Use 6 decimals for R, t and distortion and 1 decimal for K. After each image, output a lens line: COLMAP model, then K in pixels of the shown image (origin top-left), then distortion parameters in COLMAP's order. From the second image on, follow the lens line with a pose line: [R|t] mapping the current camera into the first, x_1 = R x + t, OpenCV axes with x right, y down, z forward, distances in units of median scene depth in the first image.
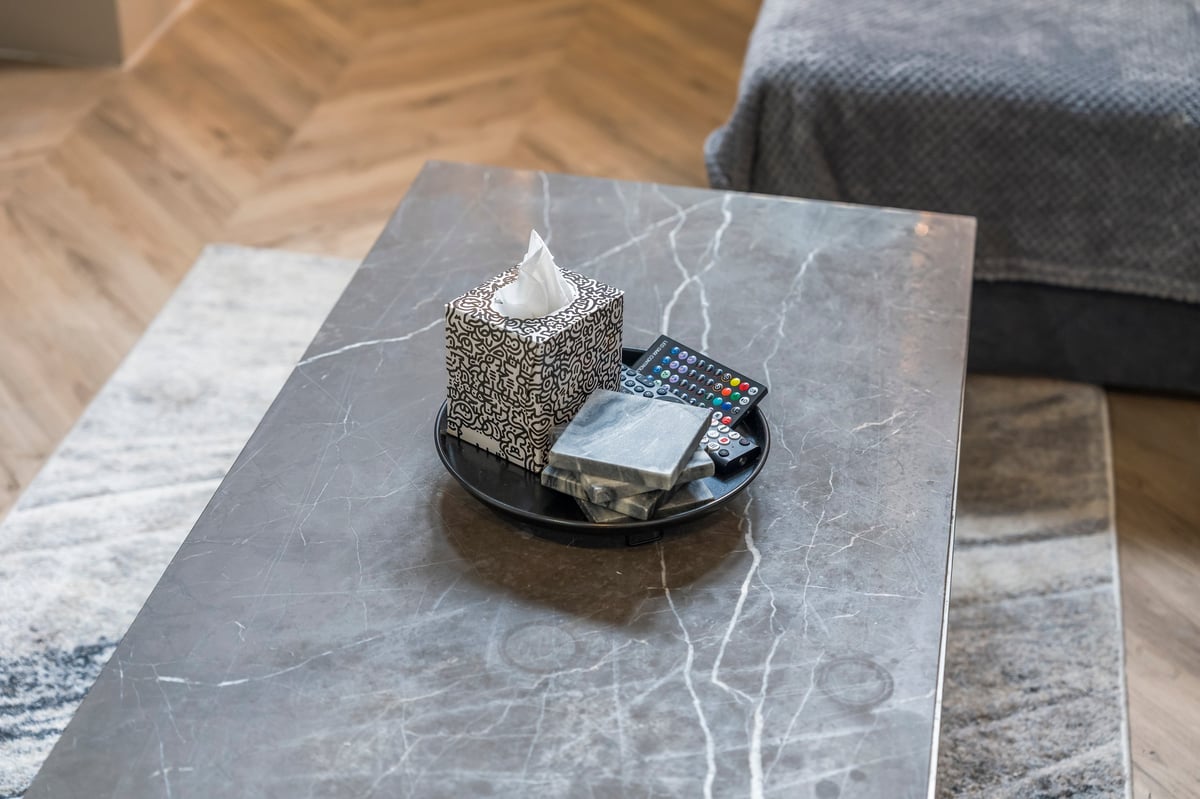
lens RADIAL K [[2042.0, 0, 601.4], [0, 2042.0, 400.3], [0, 0, 1]] dist [-0.028217, 0.000000]
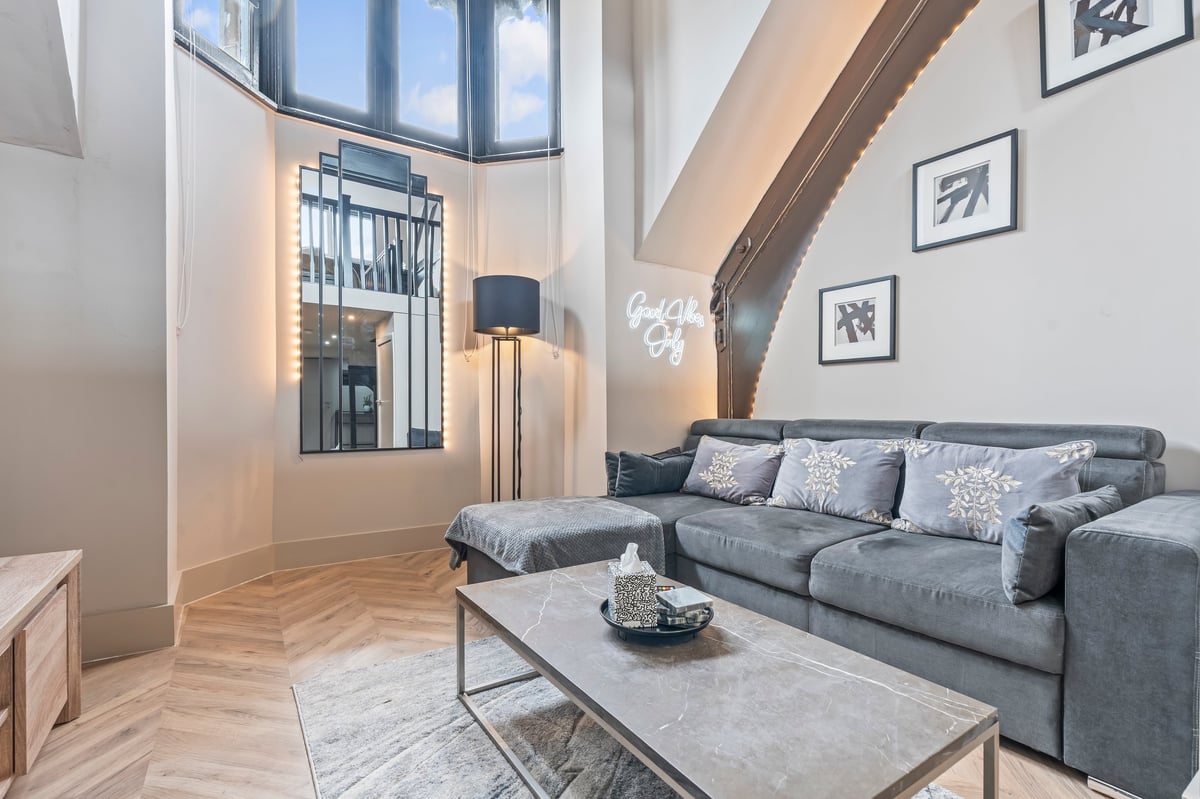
lens RADIAL K [[540.3, 0, 598.5], [0, 540.3, 417.1], [0, 0, 1]] dist [-0.007443, 0.000094]
pose [[0.715651, -0.039018, 0.697367, -0.506358], [0.382525, 0.857283, -0.344589, 0.011378], [-0.584396, 0.513366, 0.628441, 0.347572]]
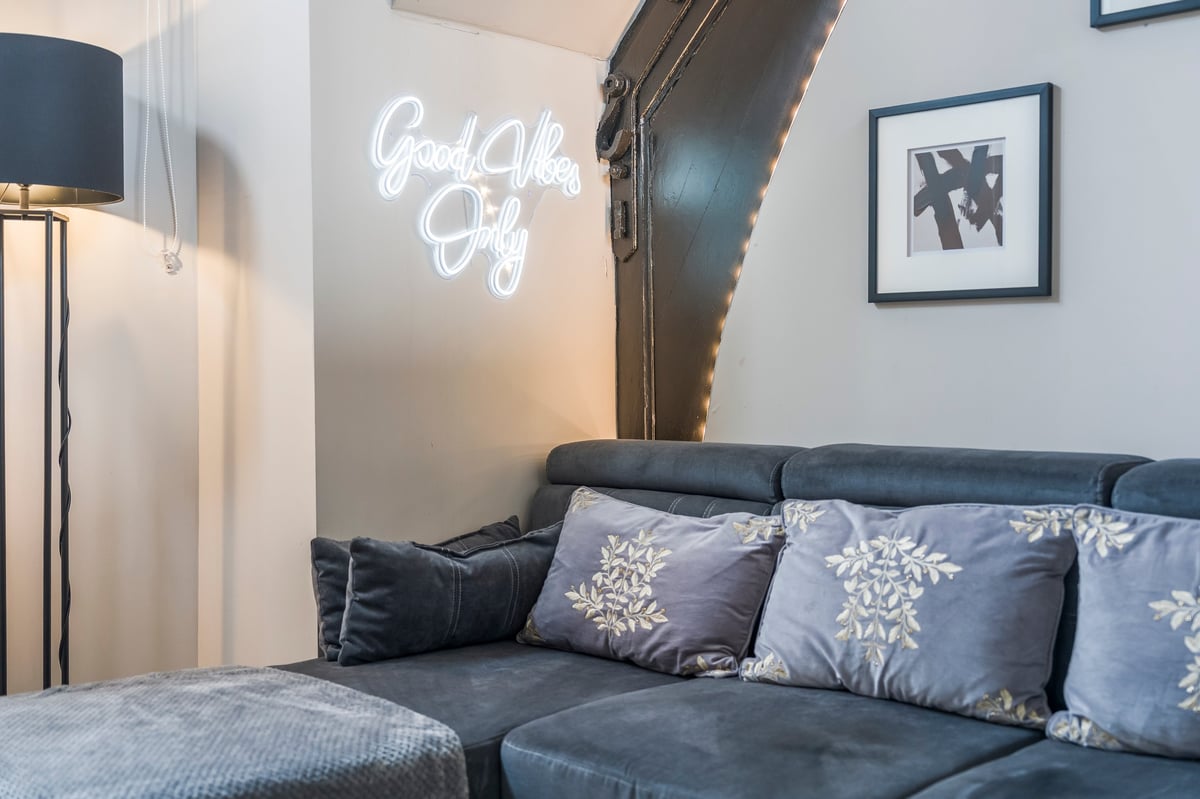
lens RADIAL K [[1402.4, 0, 594.8], [0, 1402.4, 394.2], [0, 0, 1]] dist [0.011112, 0.000000]
pose [[0.566774, -0.039502, 0.822926, -0.440878], [0.444789, 0.855448, -0.265277, -0.040346], [-0.693491, 0.516381, 0.502416, 0.350346]]
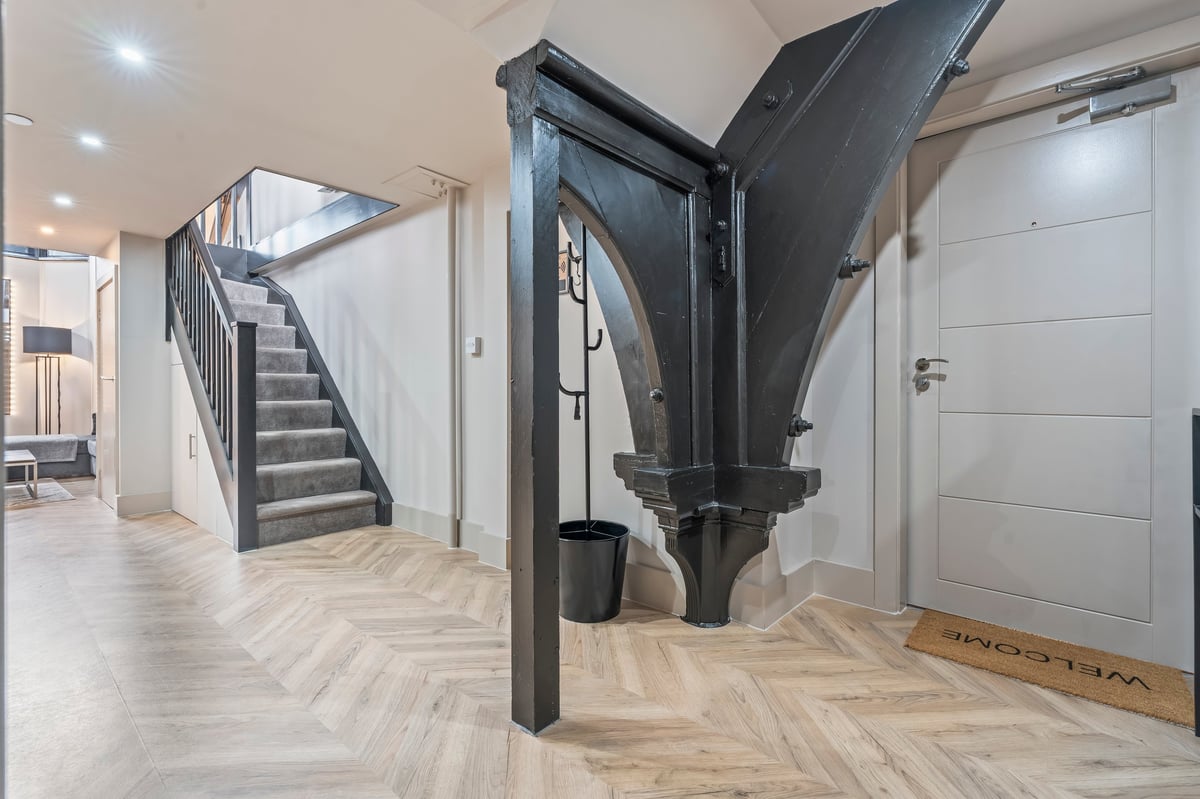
lens RADIAL K [[540.3, 0, 609.0], [0, 540.3, 395.0], [0, 0, 1]] dist [-0.007443, 0.000094]
pose [[0.488916, -0.028364, 0.871870, -0.682341], [0.469709, 0.850770, -0.235720, 1.623661], [-0.735075, 0.524772, 0.429278, -2.250277]]
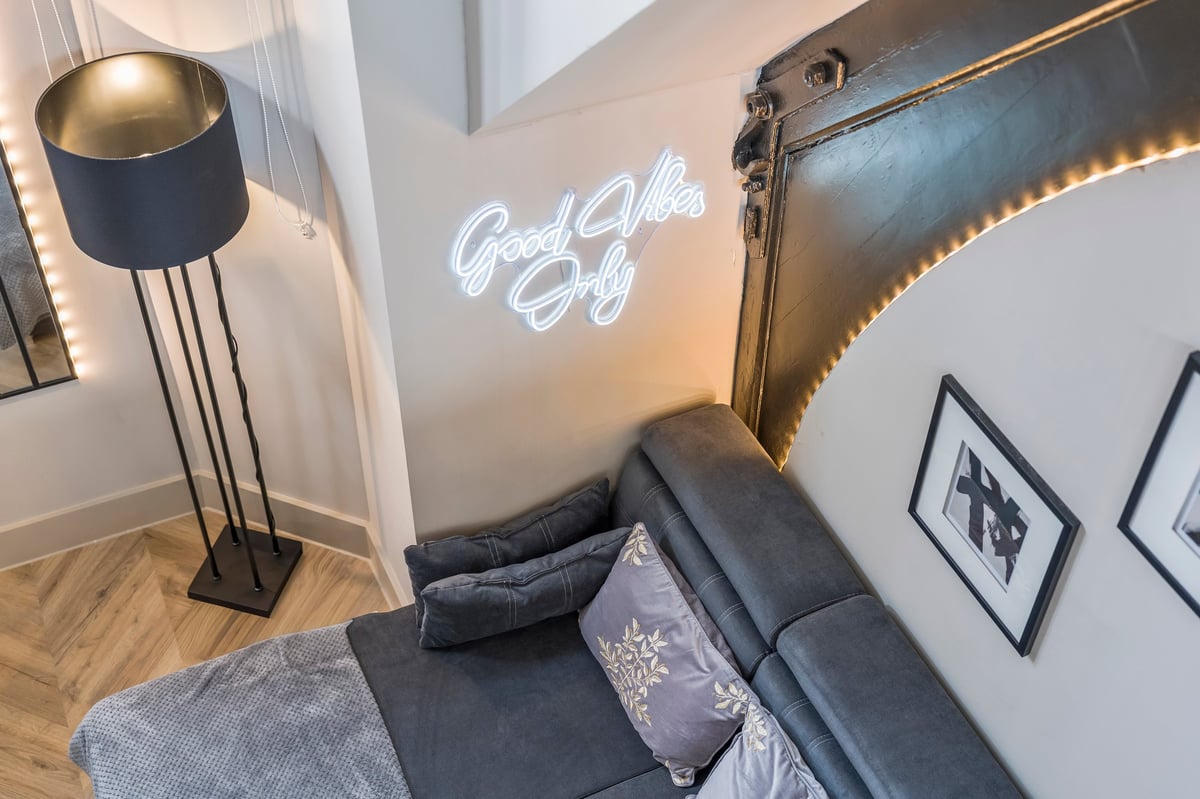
lens RADIAL K [[1465.4, 0, 608.7], [0, 1465.4, 394.9], [0, 0, 1]] dist [0.002604, 0.000000]
pose [[0.812979, -0.421504, 0.401746, 0.119243], [0.304701, 0.895882, 0.323345, -1.103601], [-0.496208, -0.140460, 0.856766, -0.316599]]
